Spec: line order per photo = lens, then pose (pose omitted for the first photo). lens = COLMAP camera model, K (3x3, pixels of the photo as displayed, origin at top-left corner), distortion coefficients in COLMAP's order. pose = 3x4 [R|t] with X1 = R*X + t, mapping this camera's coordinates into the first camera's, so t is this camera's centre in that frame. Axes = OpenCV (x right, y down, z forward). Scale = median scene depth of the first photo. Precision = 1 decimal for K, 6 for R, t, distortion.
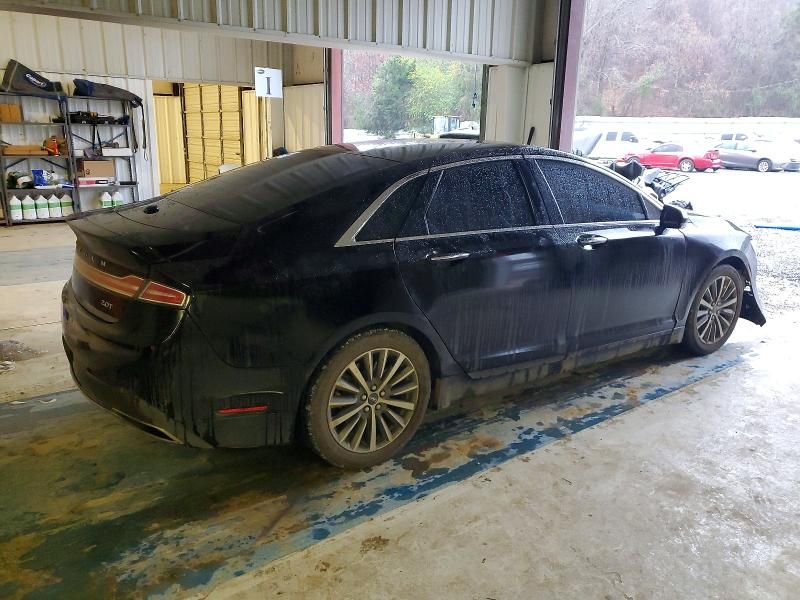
lens RADIAL K [[649.0, 0, 404.3], [0, 649.0, 301.3], [0, 0, 1]] dist [0.029381, 0.001224]
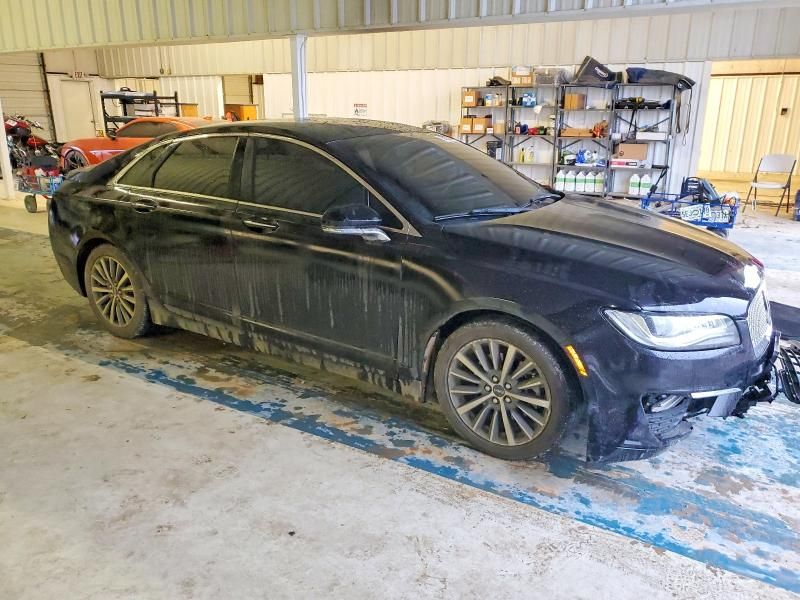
lens RADIAL K [[649.0, 0, 405.0], [0, 649.0, 300.9], [0, 0, 1]] dist [0.029381, 0.001224]
pose [[0.359200, 0.257101, -0.897148, 0.443288], [-0.241116, 0.954233, 0.176922, -0.072659], [0.901575, 0.152767, 0.404752, 0.286886]]
